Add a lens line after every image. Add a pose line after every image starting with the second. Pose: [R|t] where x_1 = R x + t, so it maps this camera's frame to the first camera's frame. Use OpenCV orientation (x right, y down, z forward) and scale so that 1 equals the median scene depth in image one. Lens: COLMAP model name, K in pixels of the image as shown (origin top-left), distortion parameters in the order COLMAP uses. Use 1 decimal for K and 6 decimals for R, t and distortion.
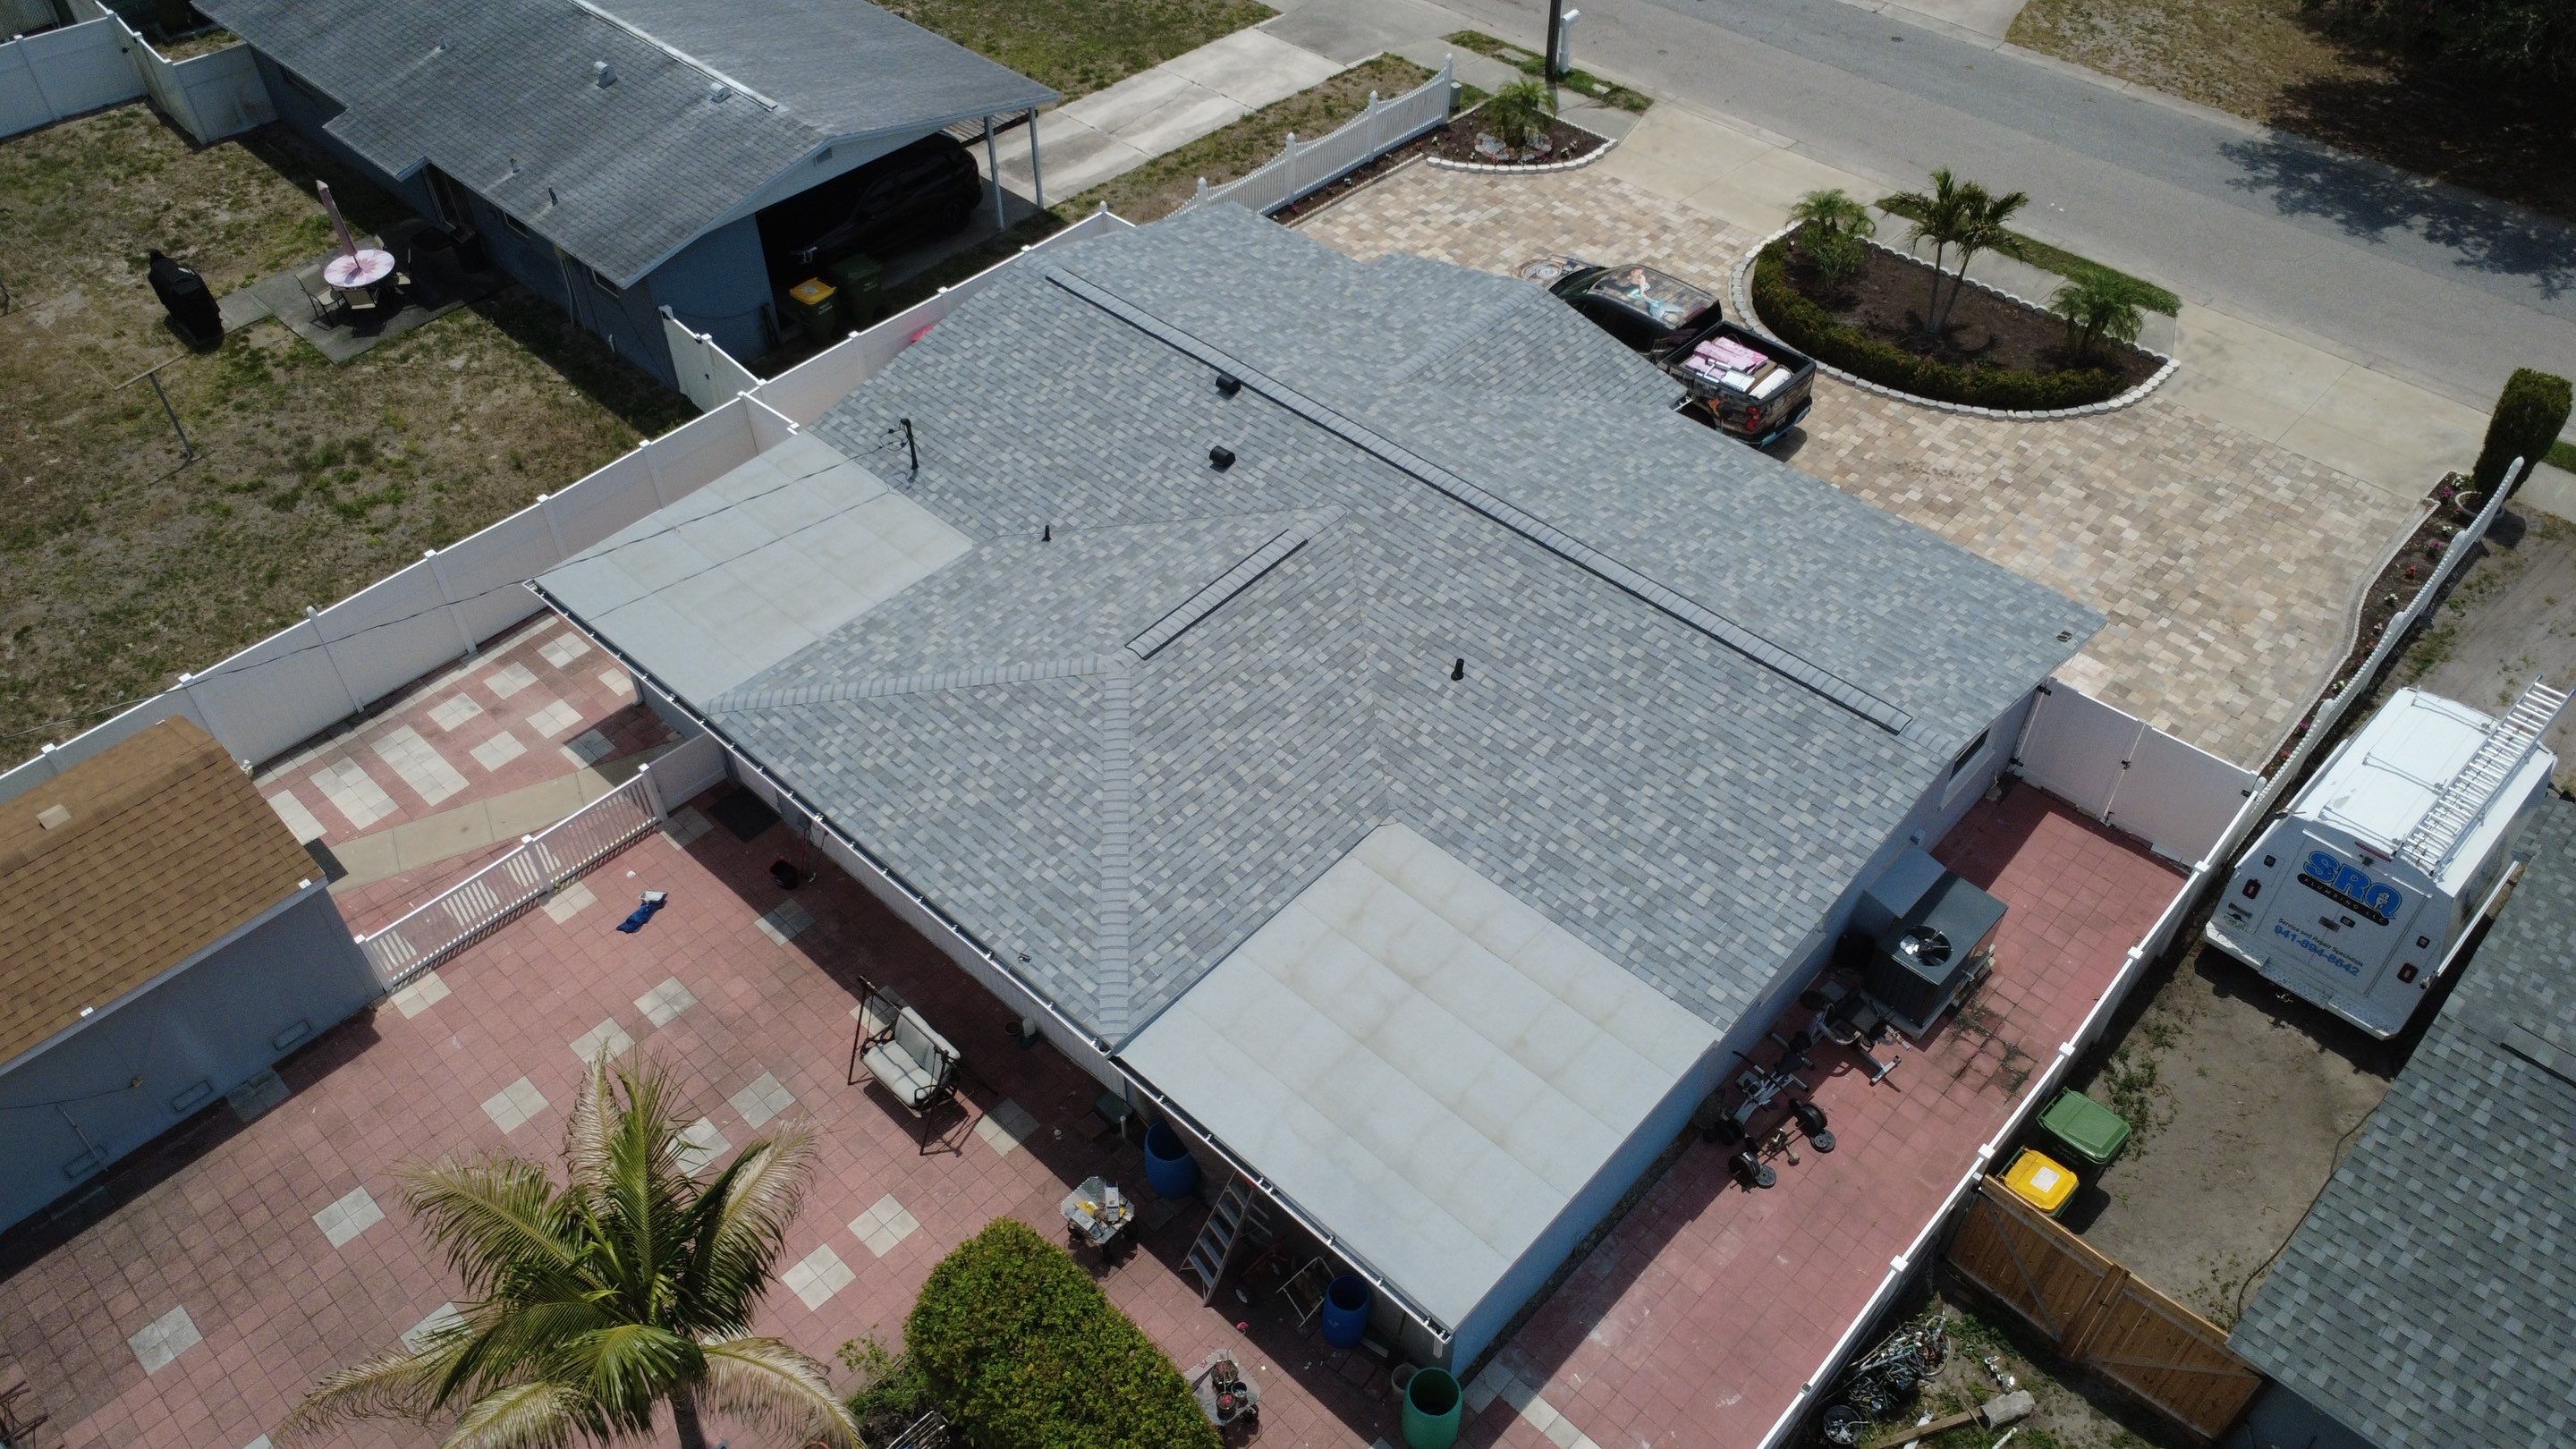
lens RADIAL K [[1873.6, 0, 1284.2], [0, 1873.6, 726.9], [0, 0, 1]] dist [0.000621, 0.001739]
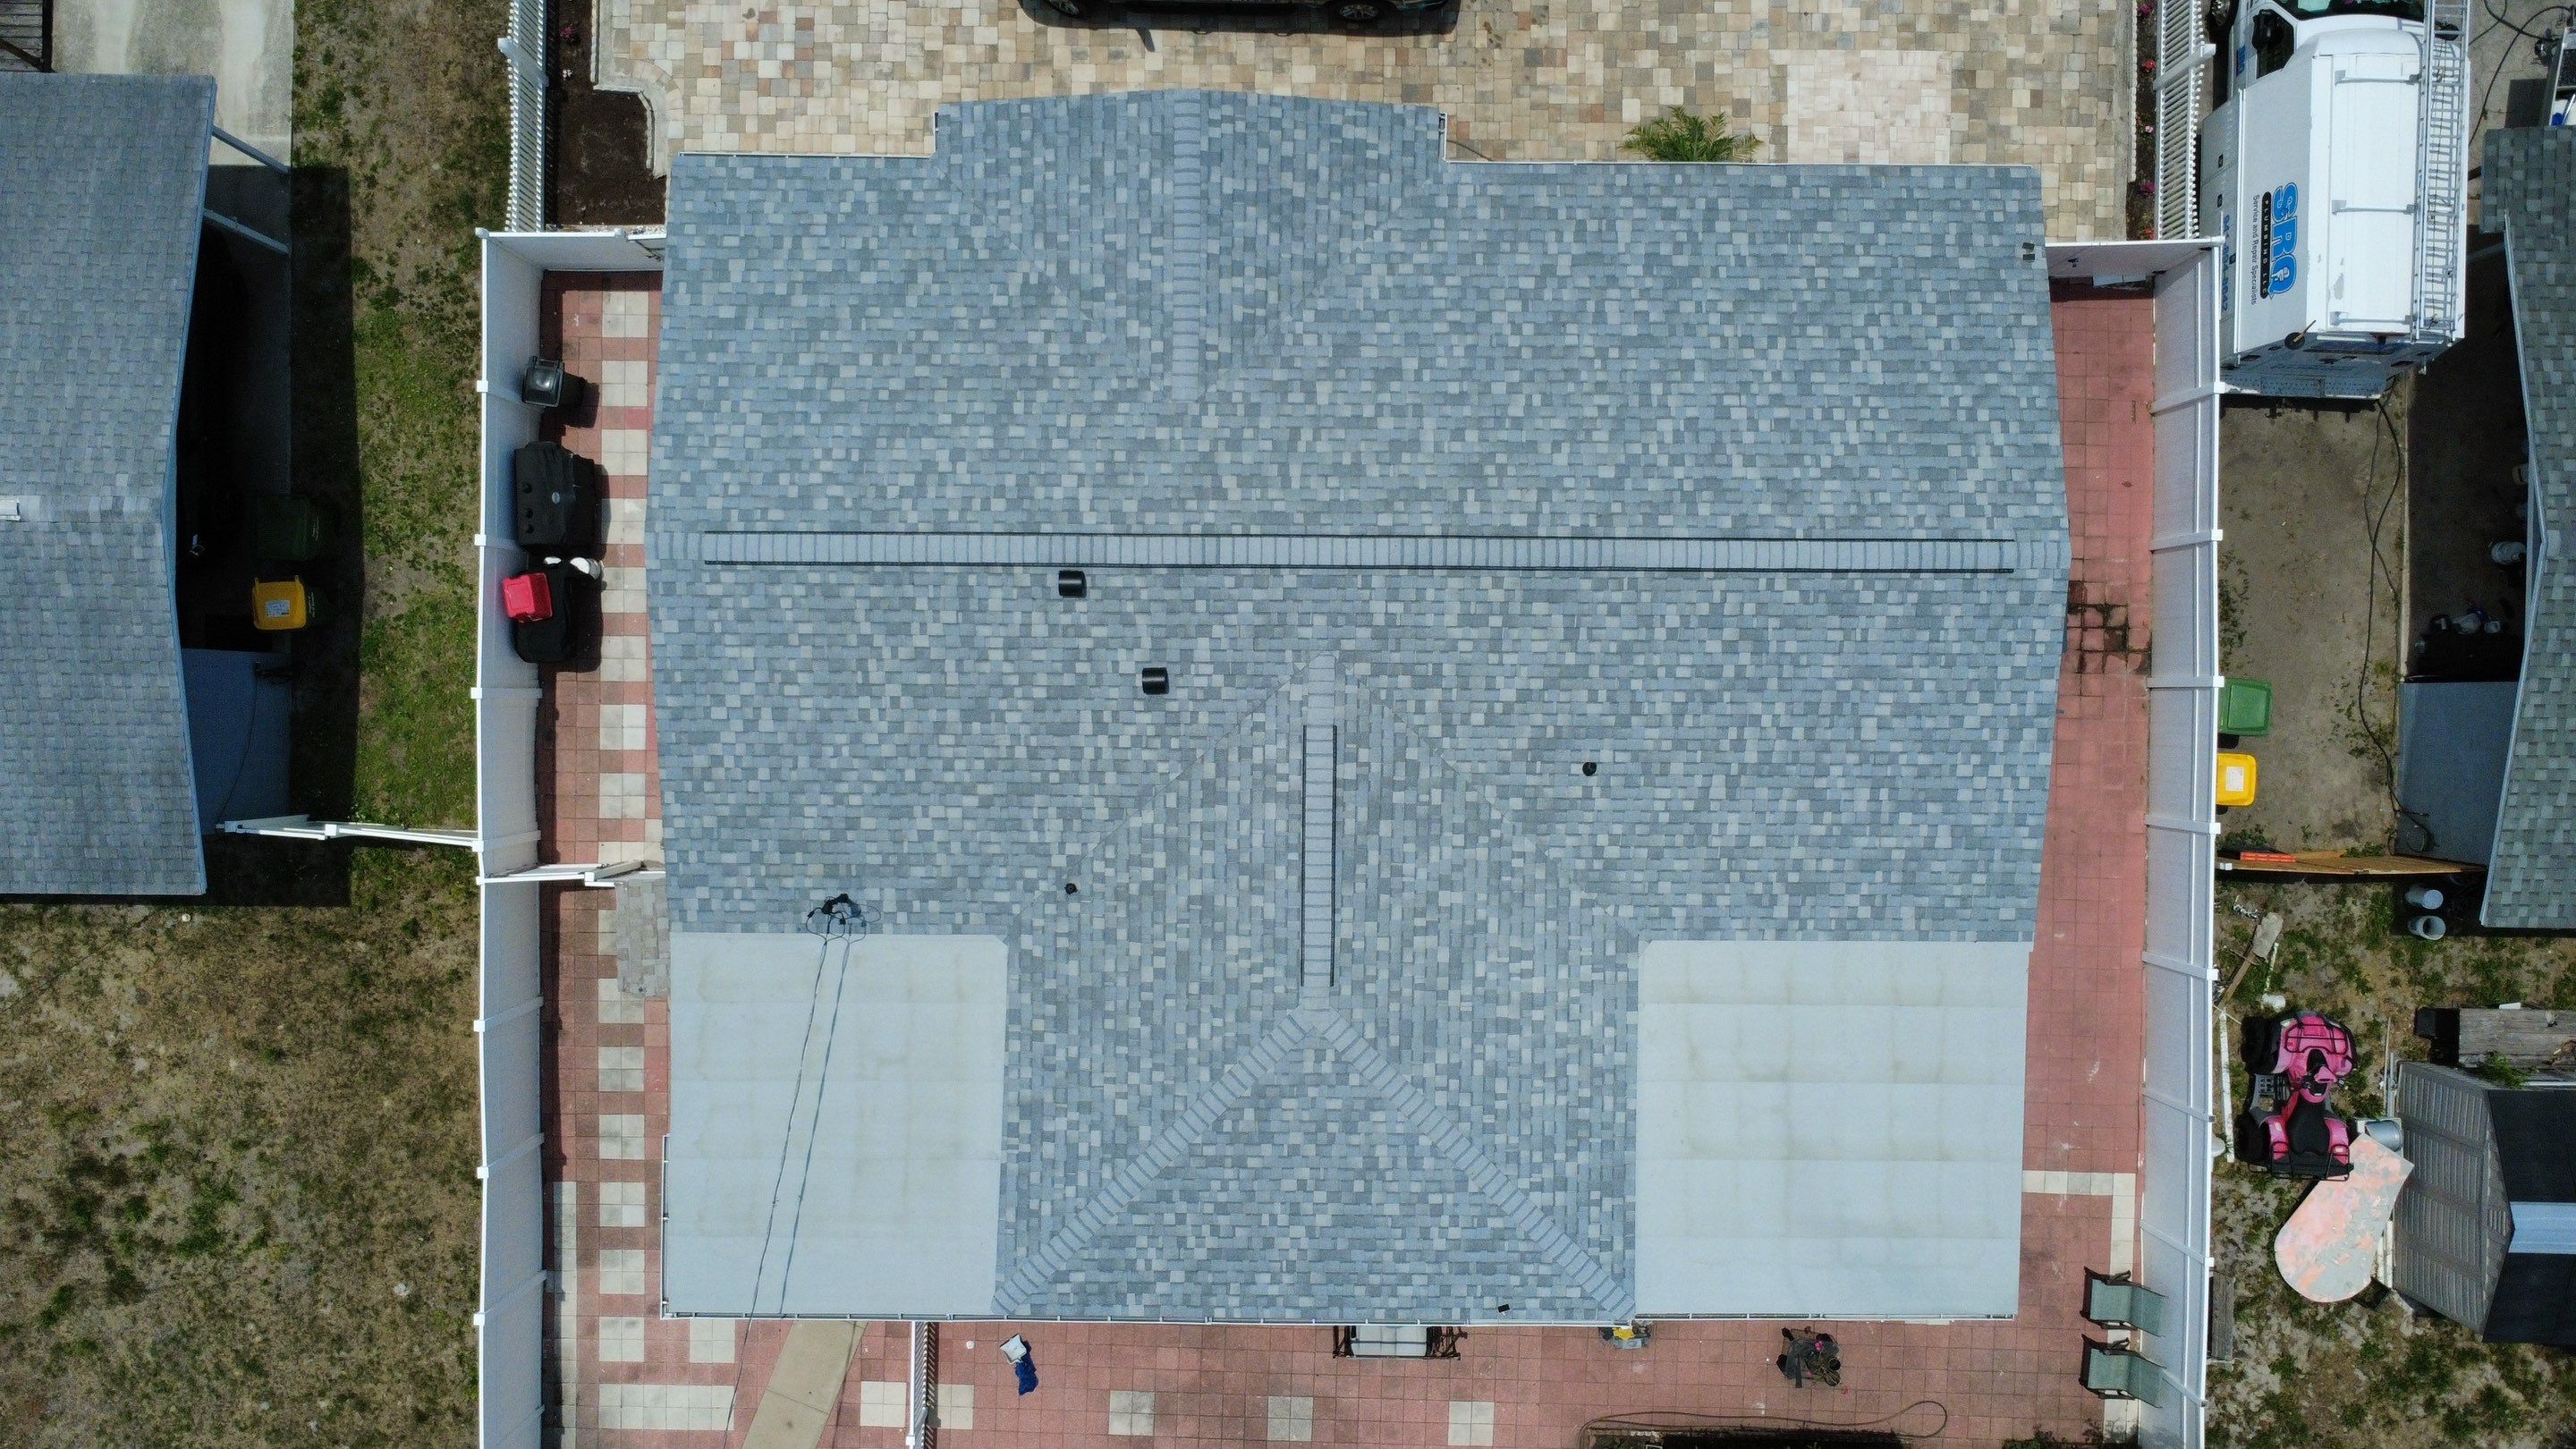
lens RADIAL K [[1873.6, 0, 1283.7], [0, 1873.6, 719.5], [0, 0, 1]] dist [0.000621, 0.001739]
pose [[0.737500, -0.675347, -0.000661, -0.002376], [0.470085, 0.512645, 0.718481, -0.690156], [-0.484885, -0.530191, 0.695546, 0.386975]]
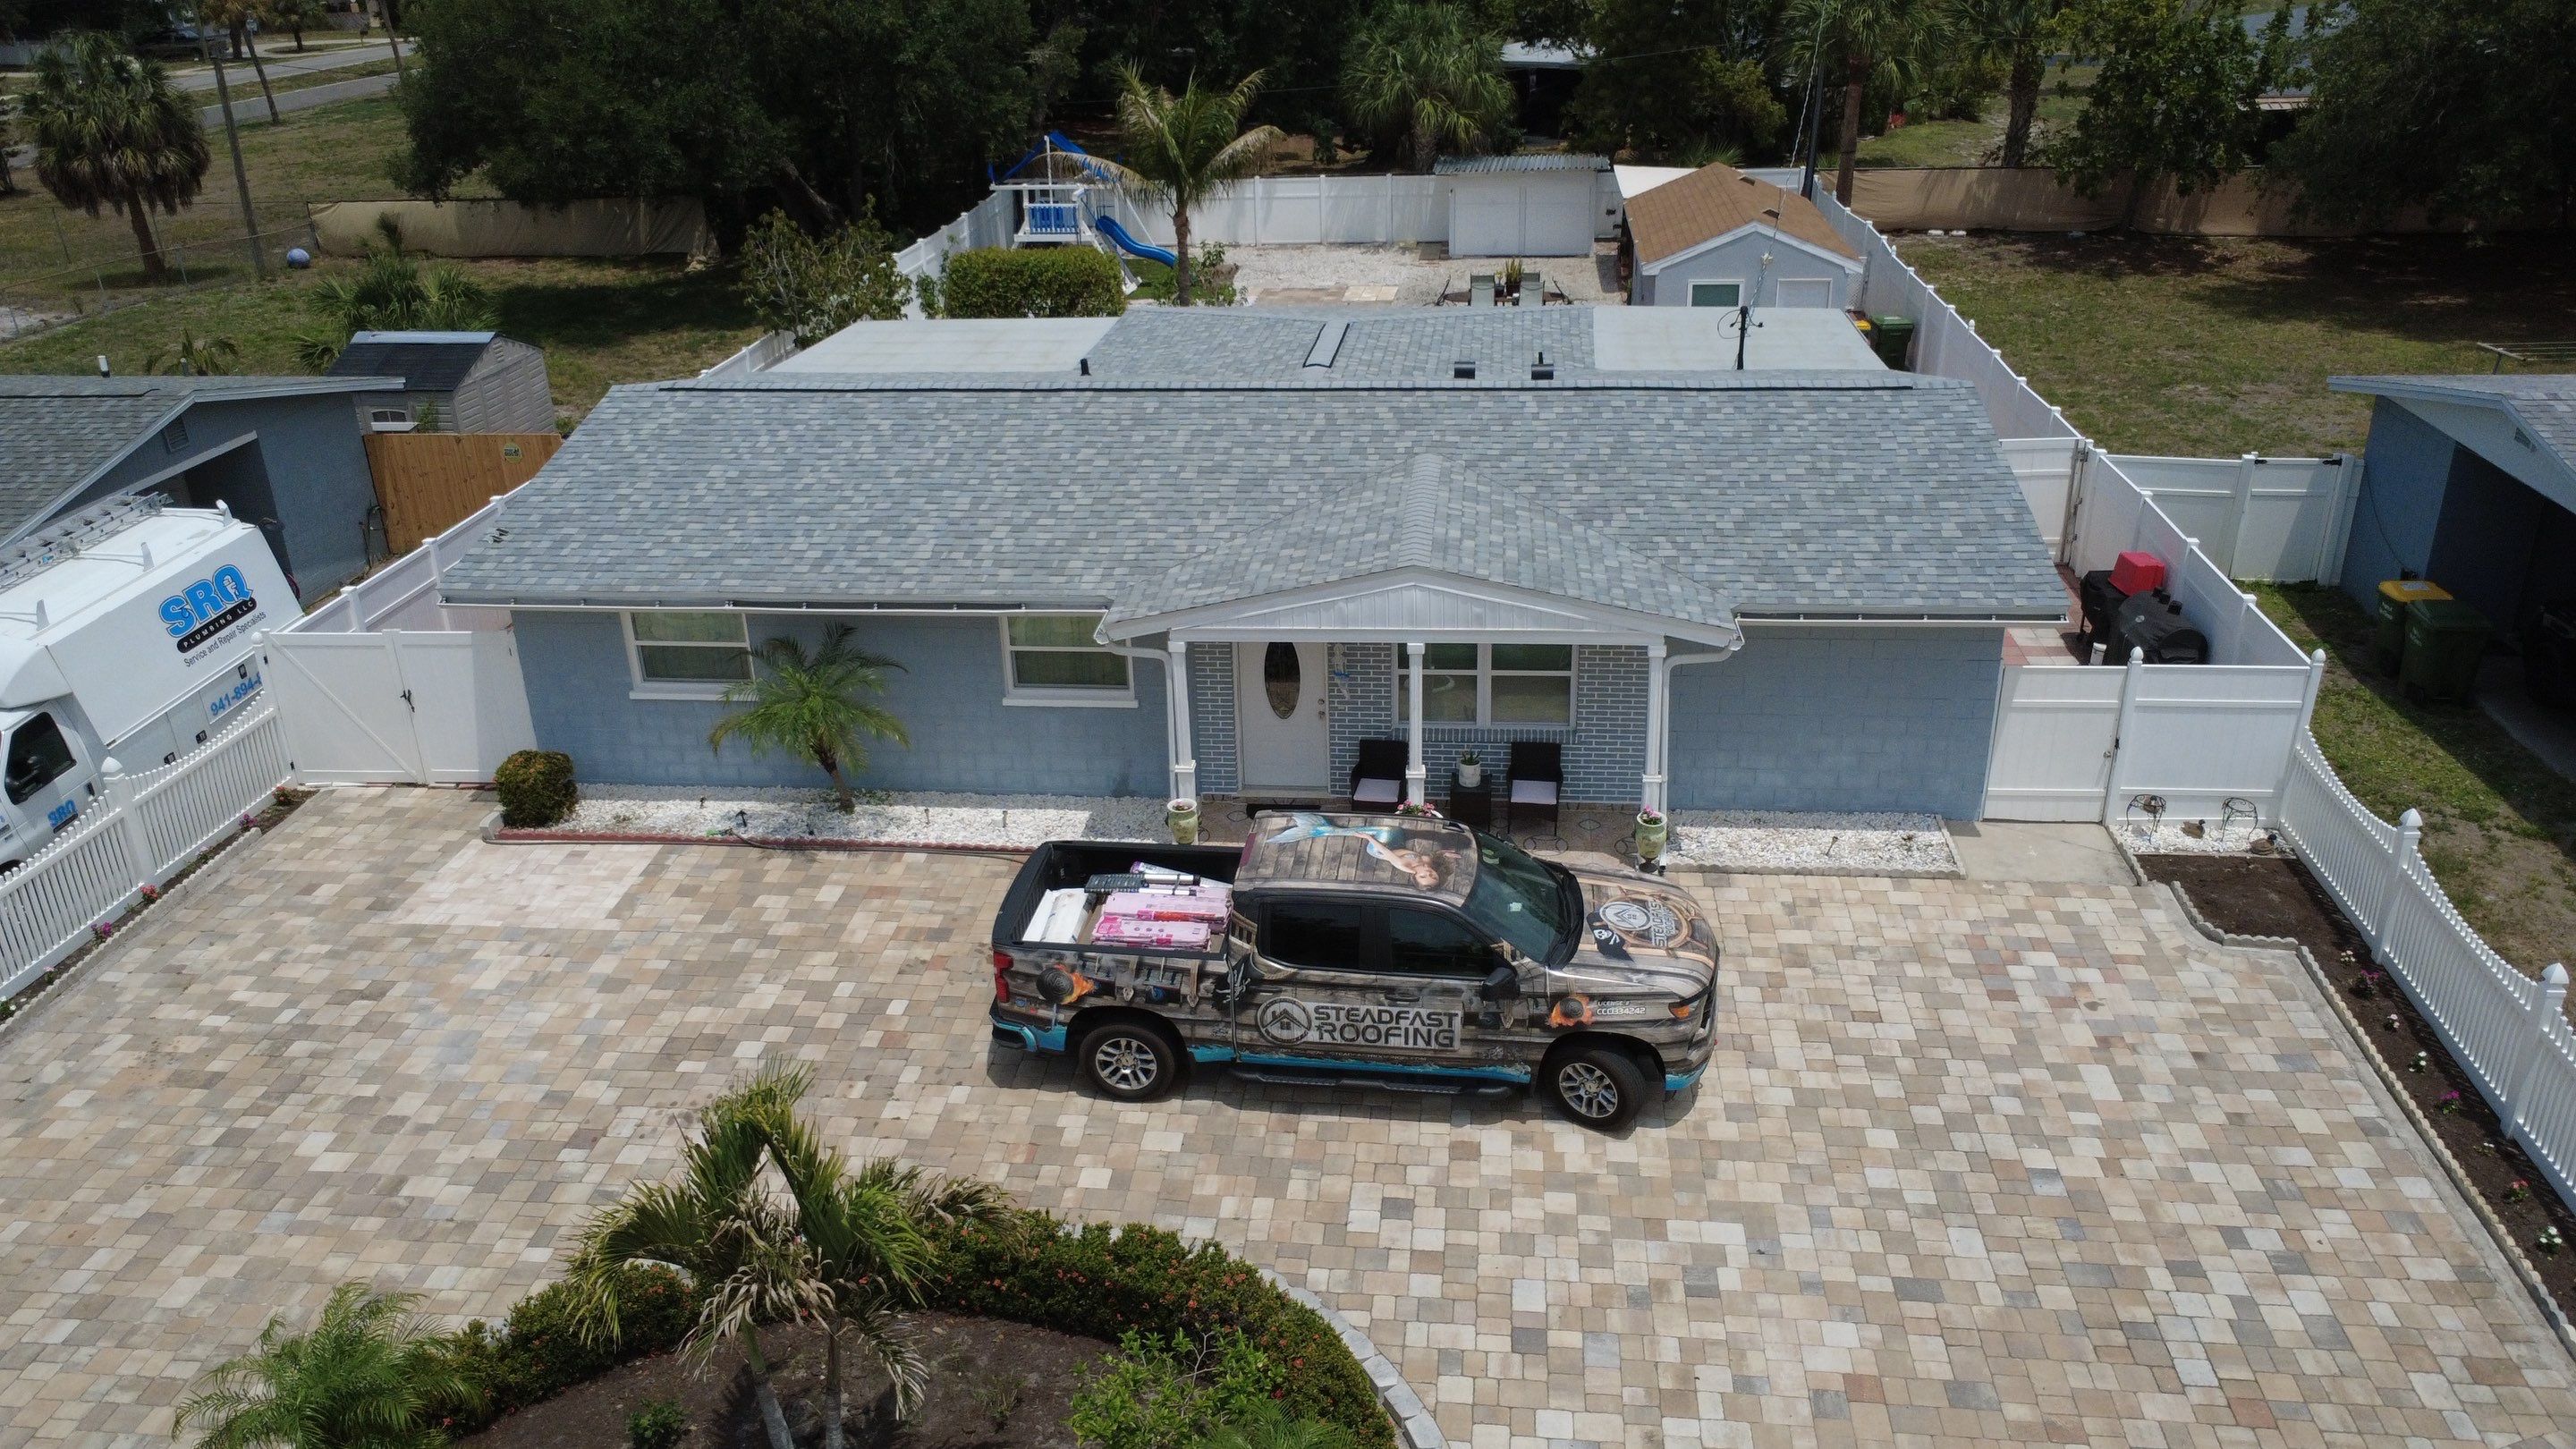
lens RADIAL K [[1873.6, 0, 1284.7], [0, 1873.6, 724.6], [0, 0, 1]] dist [0.000621, 0.001739]
pose [[-0.802323, 0.267804, -0.533441, 0.550958], [-0.397110, 0.427726, 0.812006, -0.754274], [0.445625, 0.863326, -0.236827, 1.302520]]
